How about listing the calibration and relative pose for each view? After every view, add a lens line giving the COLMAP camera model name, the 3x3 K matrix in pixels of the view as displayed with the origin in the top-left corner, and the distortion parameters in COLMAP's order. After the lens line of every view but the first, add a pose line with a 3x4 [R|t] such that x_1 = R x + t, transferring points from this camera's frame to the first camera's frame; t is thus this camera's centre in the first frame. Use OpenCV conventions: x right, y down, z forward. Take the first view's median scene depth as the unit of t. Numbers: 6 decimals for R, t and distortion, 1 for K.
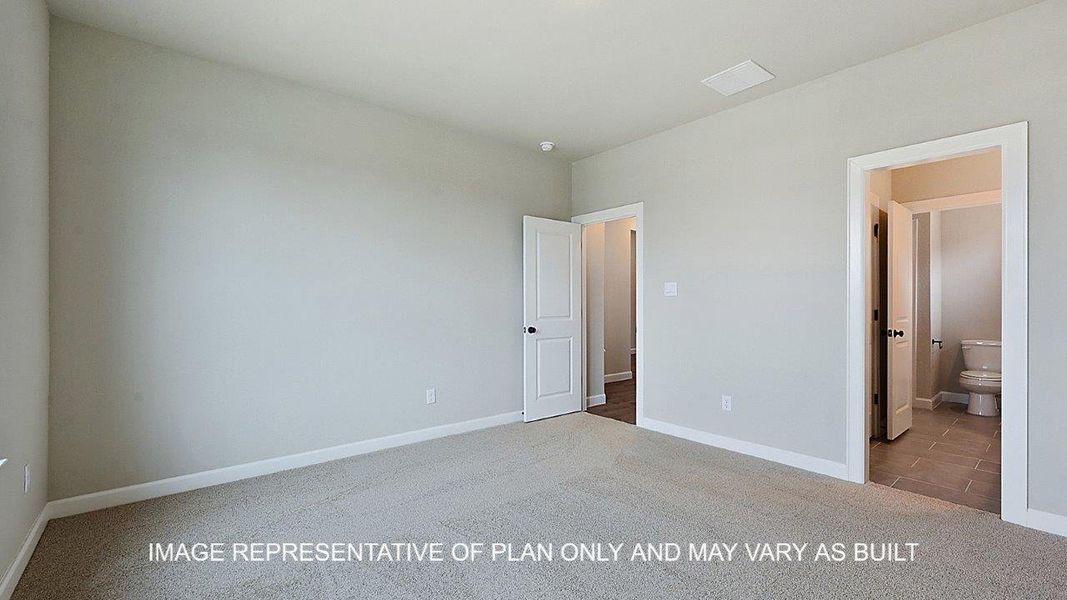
lens RADIAL K [[442.2, 0, 533.5], [0, 442.2, 300.0], [0, 0, 1]] dist [0.000932, 0.000164]
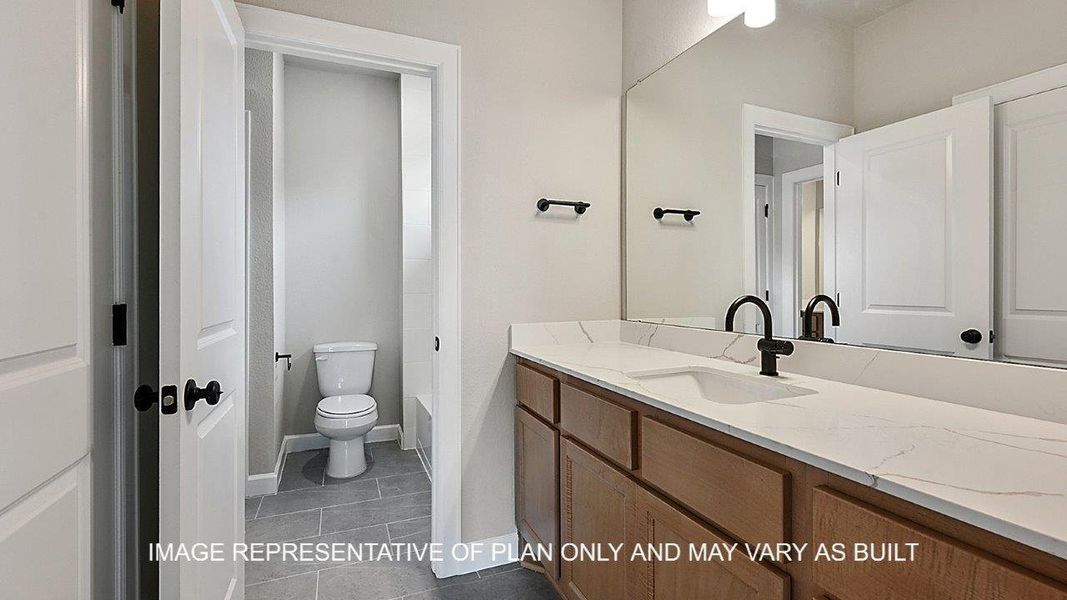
lens RADIAL K [[475.8, 0, 535.1], [0, 475.8, 296.7], [0, 0, 1]] dist [0.000742, 0.000226]
pose [[0.297108, -0.015724, 0.954714, 0.578618], [-0.011885, 0.999726, 0.020164, 0.009577], [-0.954770, -0.017338, 0.296840, 0.686111]]
